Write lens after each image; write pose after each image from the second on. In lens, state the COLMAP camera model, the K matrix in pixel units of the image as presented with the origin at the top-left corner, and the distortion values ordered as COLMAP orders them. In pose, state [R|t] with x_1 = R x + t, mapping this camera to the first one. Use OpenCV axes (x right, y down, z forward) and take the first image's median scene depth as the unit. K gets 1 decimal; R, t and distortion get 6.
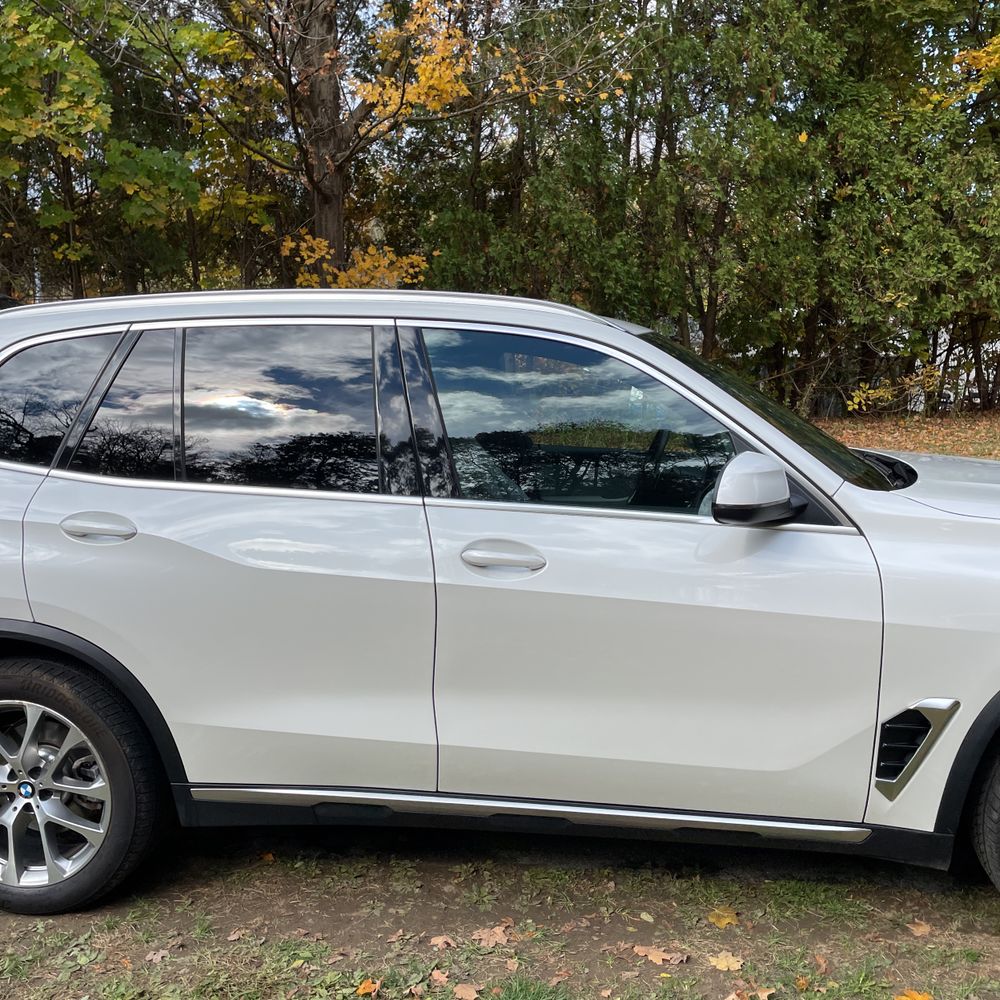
lens RADIAL K [[1008.5, 0, 505.0], [0, 1008.5, 497.8], [0, 0, 1]] dist [0.085560, -0.100660]
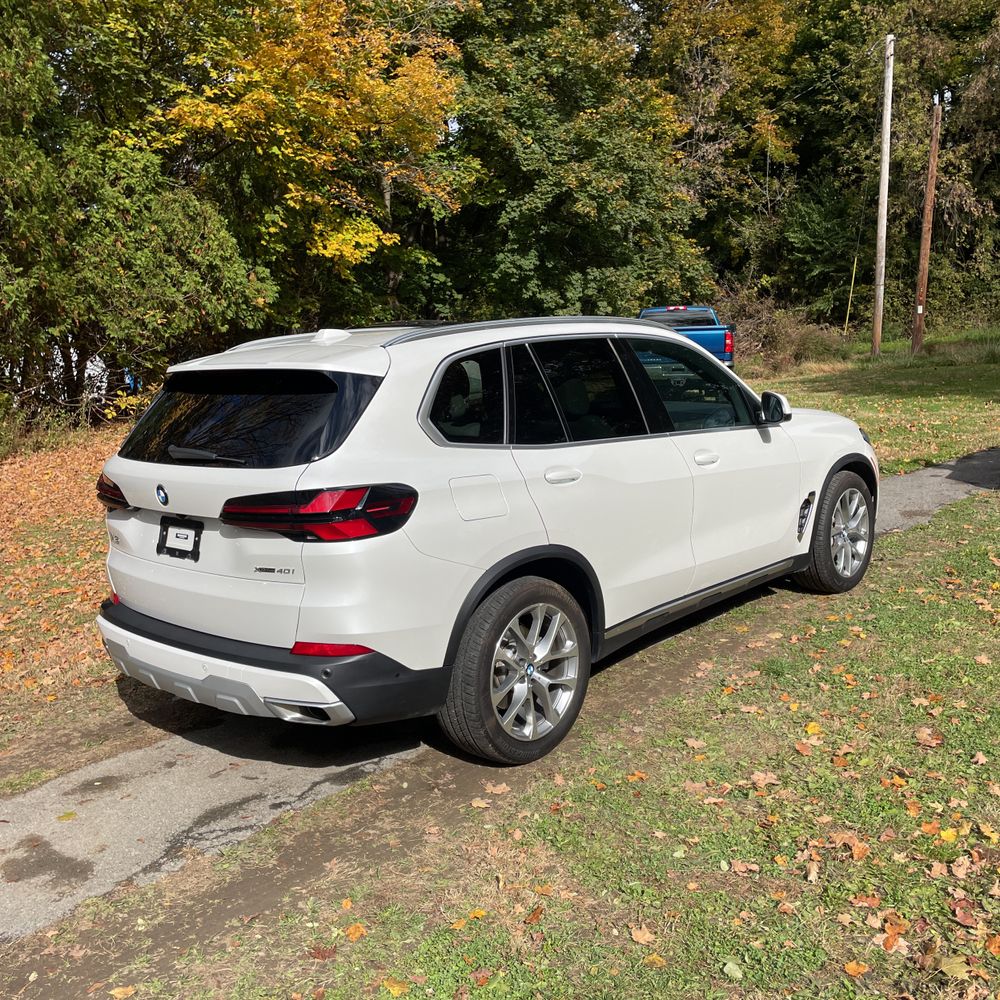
lens RADIAL K [[1030.0, 0, 499.9], [0, 1030.0, 463.7], [0, 0, 1]] dist [0.065426, -0.047121]
pose [[0.569334, -0.121459, 0.813085, -0.479106], [0.159500, 0.986553, 0.035688, -0.015871], [-0.806485, 0.109369, 0.581051, 0.051115]]
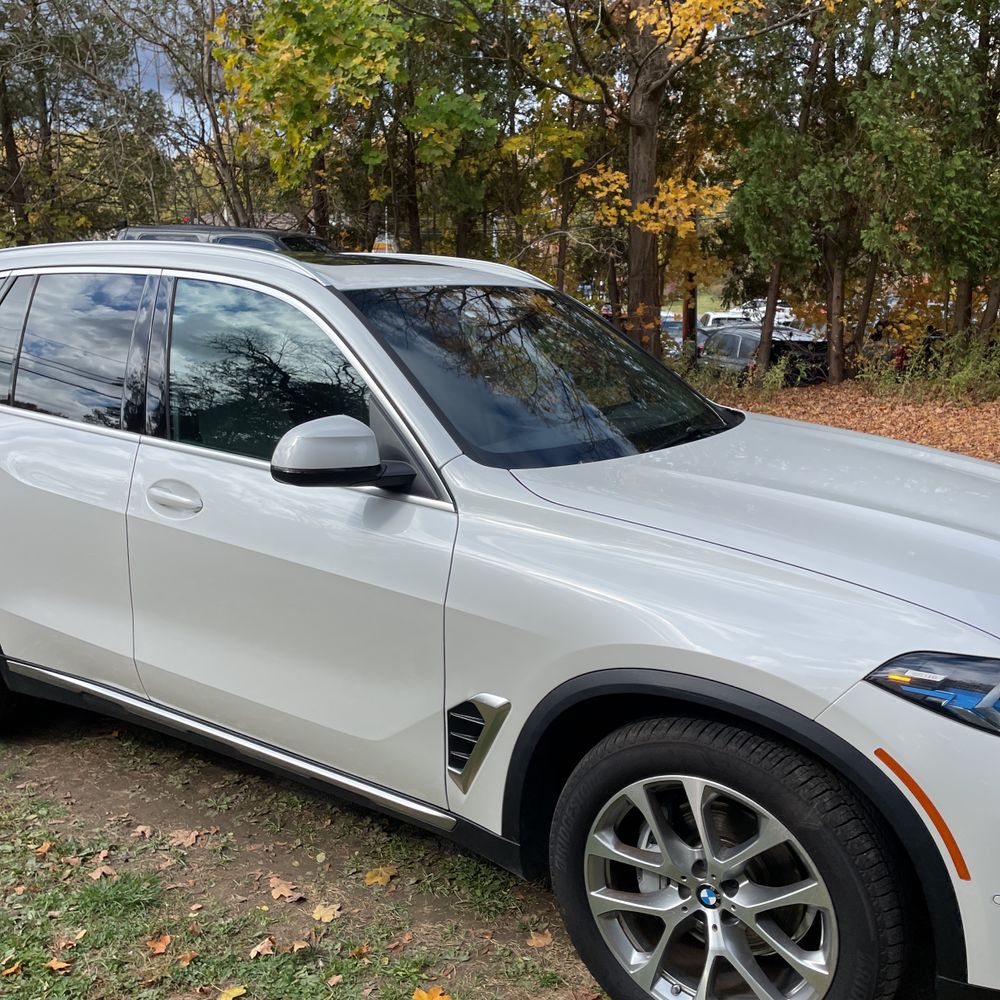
lens RADIAL K [[1009.3, 0, 486.7], [0, 1009.3, 497.9], [0, 0, 1]] dist [0.082052, -0.099816]
pose [[0.898309, 0.102746, -0.427181, 0.202897], [-0.074622, 0.993825, 0.082115, -0.014283], [0.432980, -0.041887, 0.900430, 0.046041]]
